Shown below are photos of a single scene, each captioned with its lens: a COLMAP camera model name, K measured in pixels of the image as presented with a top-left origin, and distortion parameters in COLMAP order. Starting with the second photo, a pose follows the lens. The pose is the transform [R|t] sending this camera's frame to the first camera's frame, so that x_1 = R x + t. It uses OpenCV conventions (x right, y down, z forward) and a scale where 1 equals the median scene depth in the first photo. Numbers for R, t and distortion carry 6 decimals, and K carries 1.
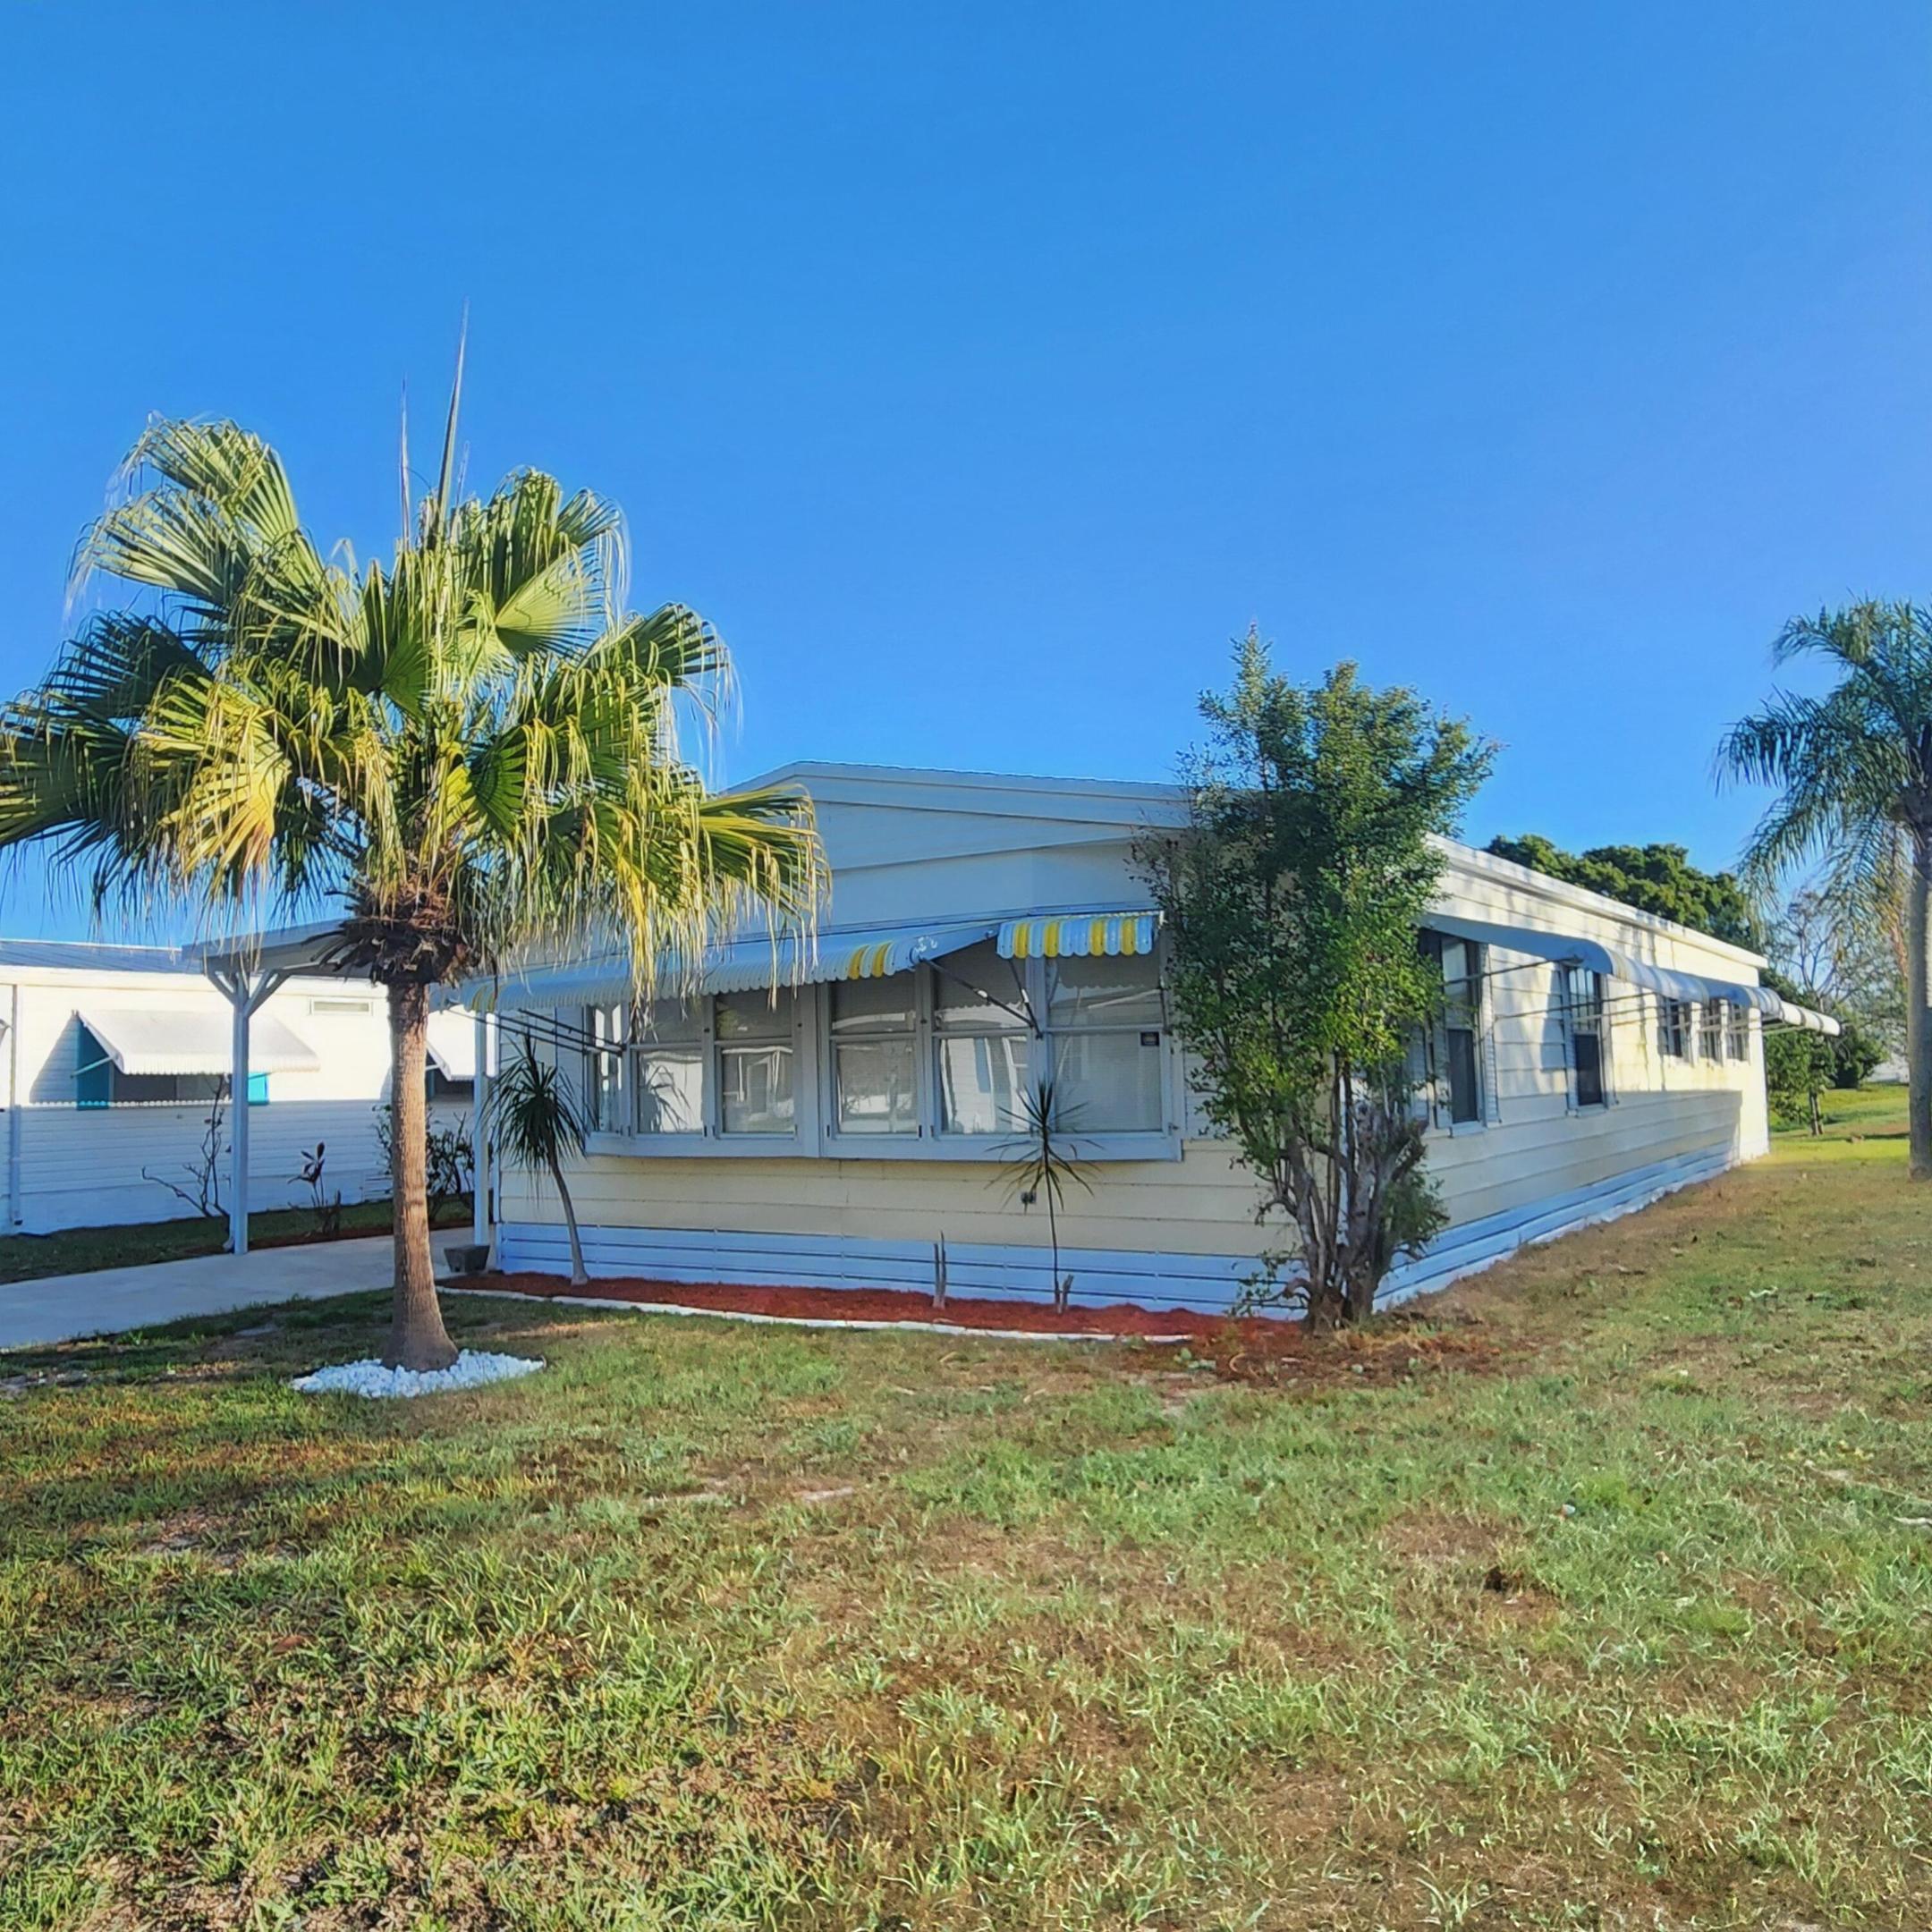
lens RADIAL K [[1503.3, 0, 1005.7], [0, 1503.3, 1000.8], [0, 0, 1]] dist [0.003153, 0.001328]
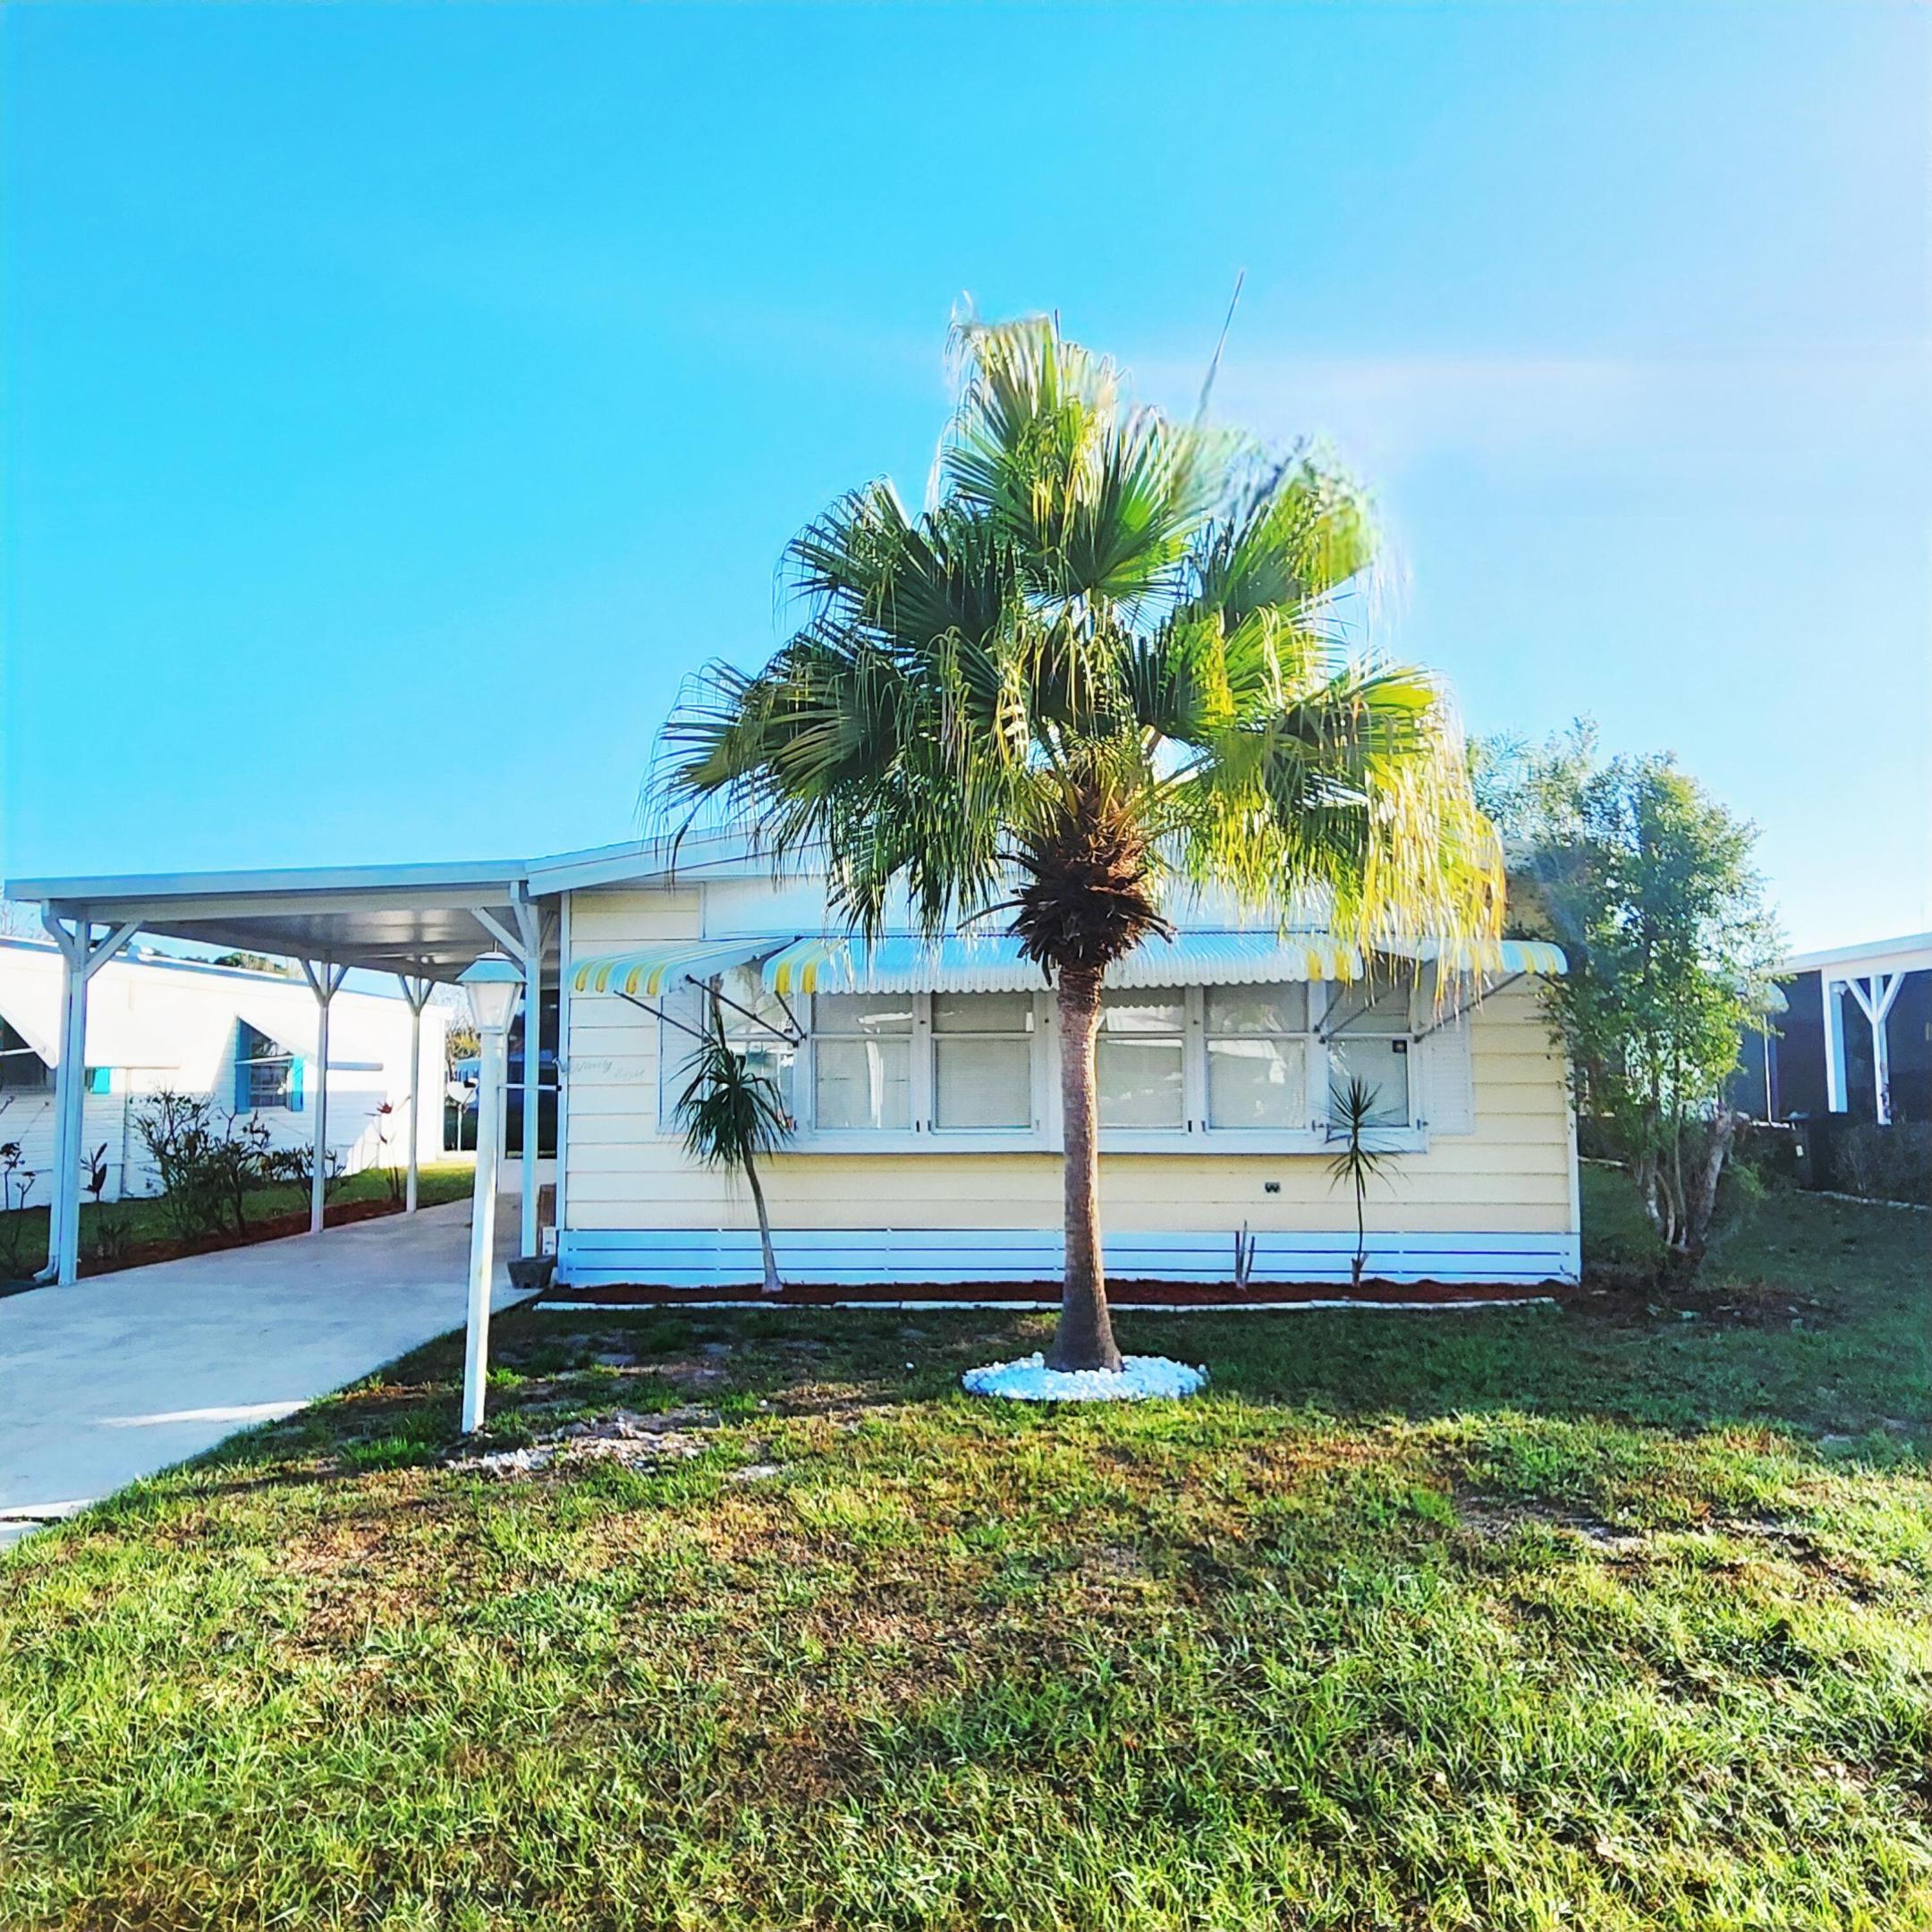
lens RADIAL K [[1289.3, 0, 966.0], [0, 1289.3, 966.0], [0, 0, 1]] dist [0.005161, 0.000176]
pose [[0.873677, 0.056983, 0.483157, -0.568324], [-0.041659, 0.998232, -0.042399, 0.016605], [-0.484719, 0.016915, 0.874506, 0.246214]]
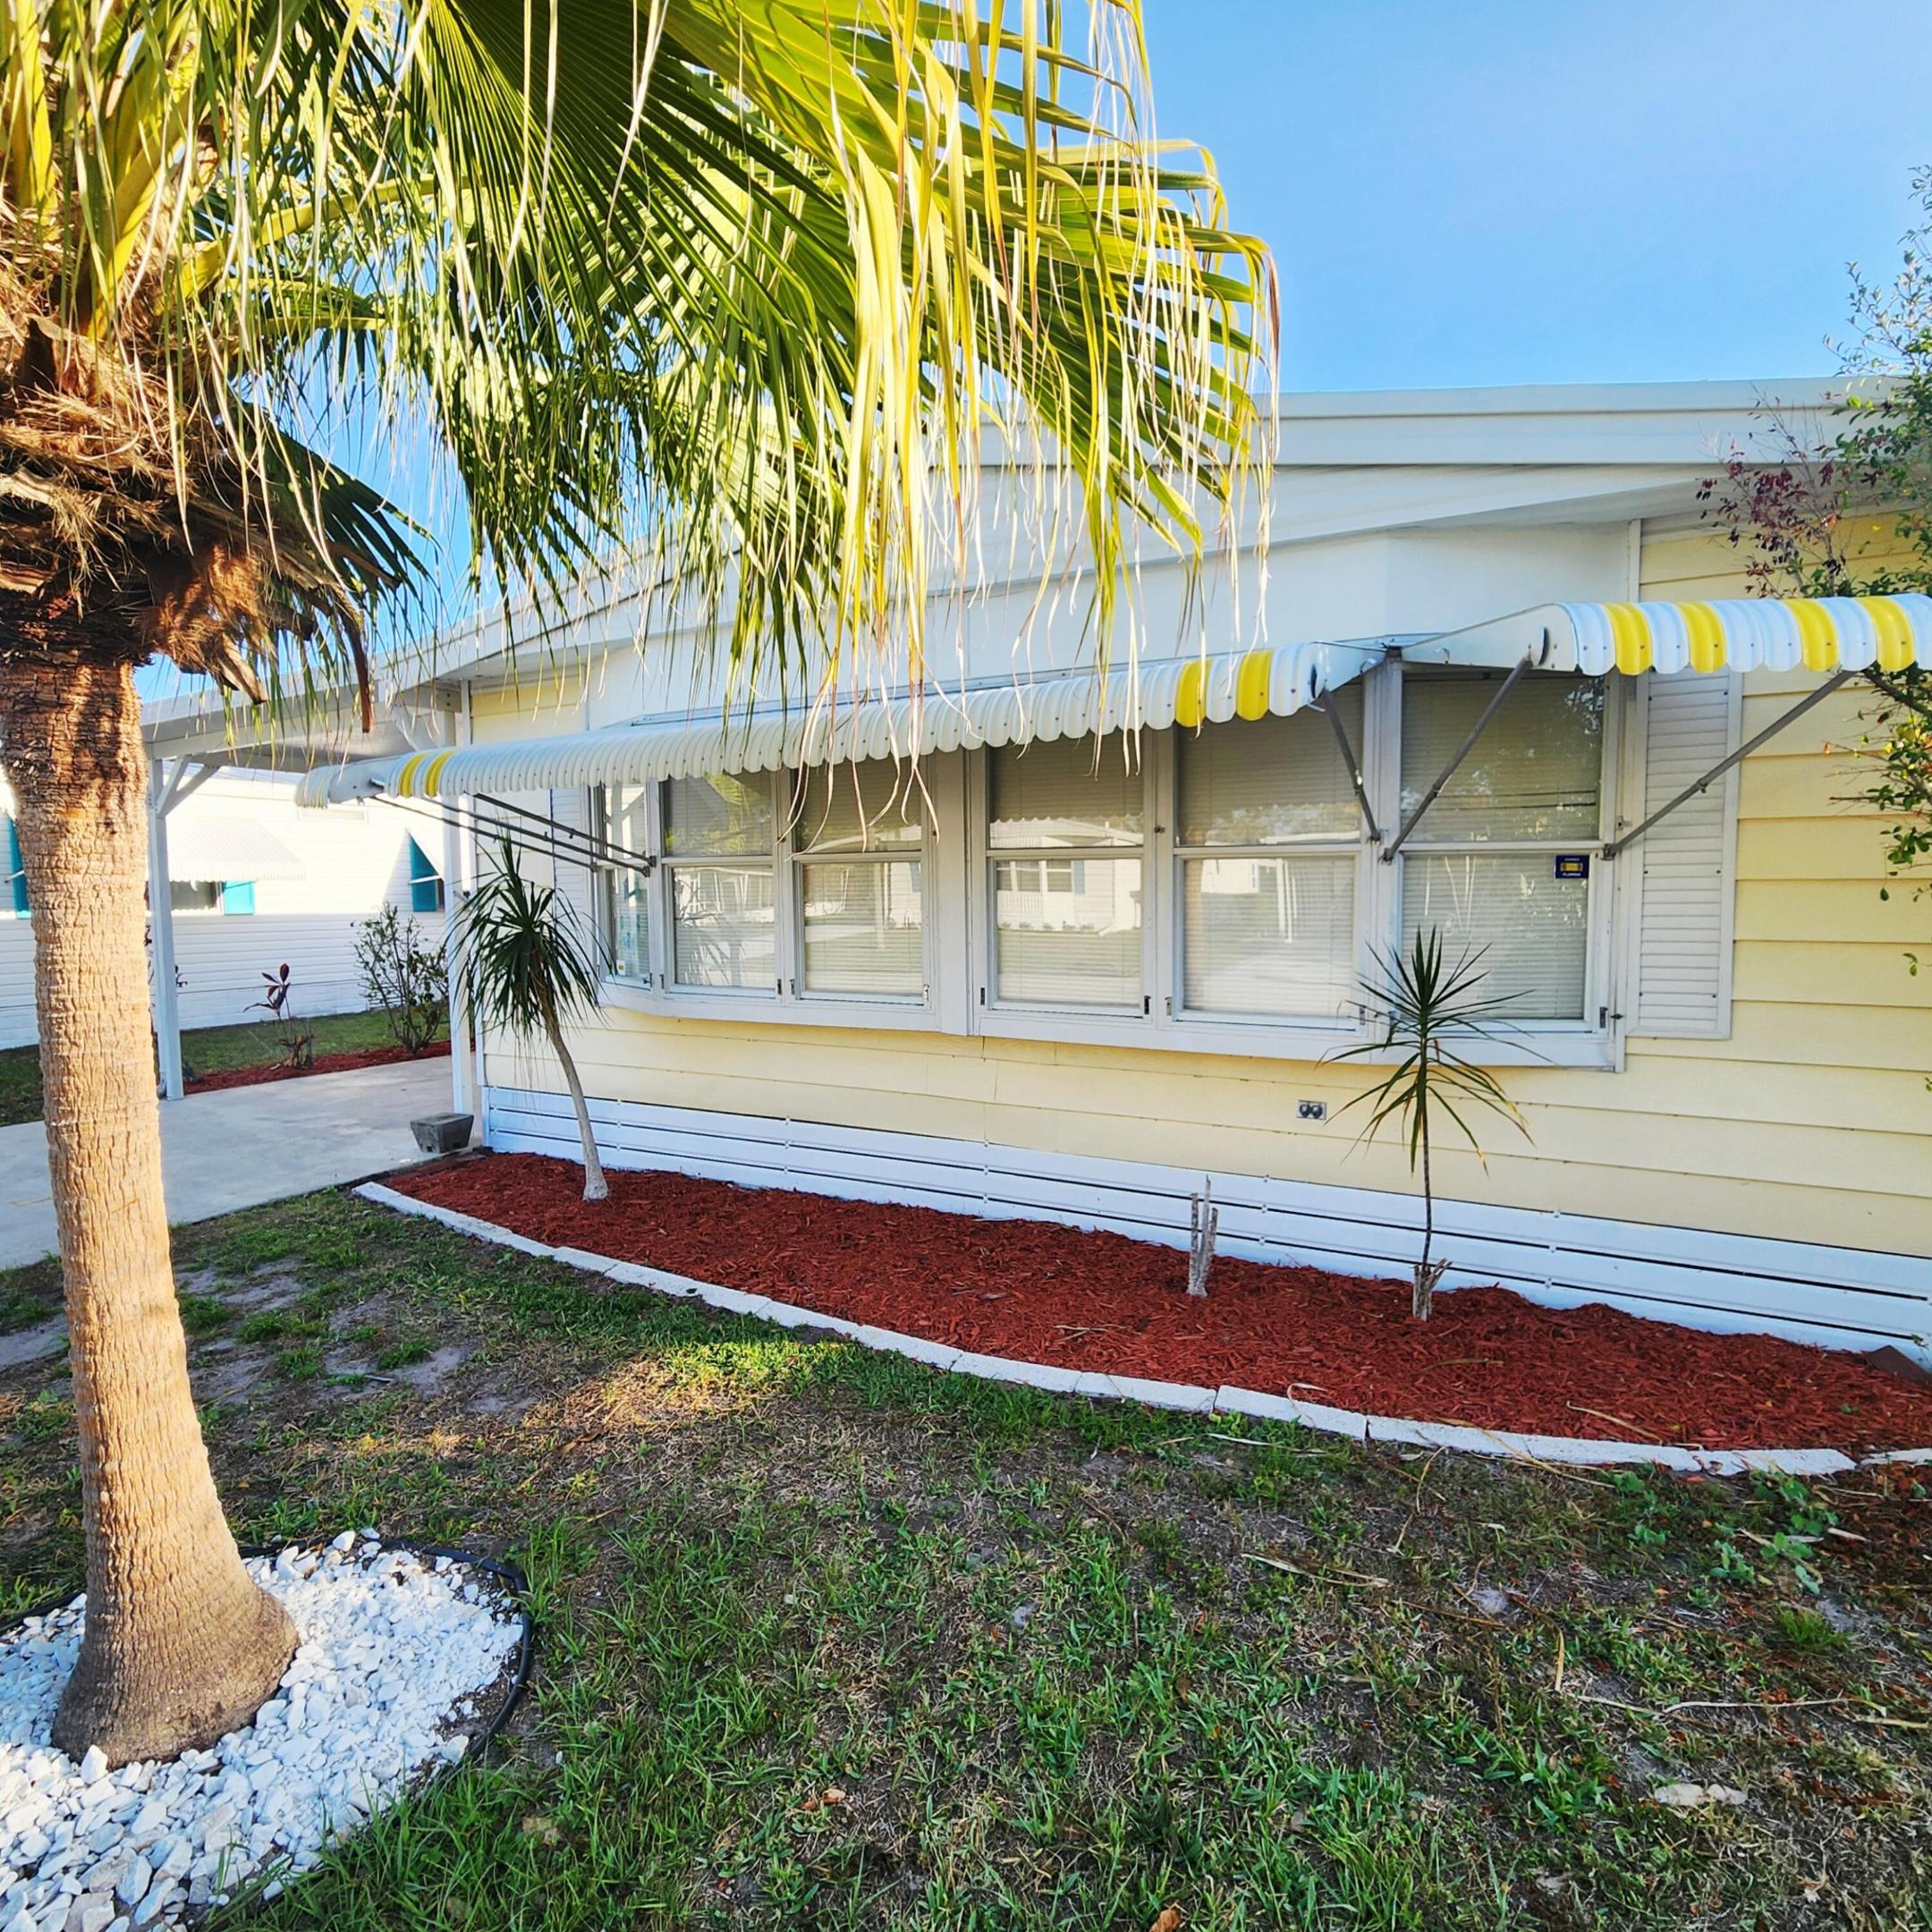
lens RADIAL K [[1055.4, 0, 995.8], [0, 1055.4, 972.5], [0, 0, 1]] dist [-0.002780, -0.000007]
pose [[0.995381, 0.010281, 0.095447, -0.144017], [-0.022617, 0.991377, 0.129077, 0.015438], [-0.093297, -0.130640, 0.987030, 0.504625]]
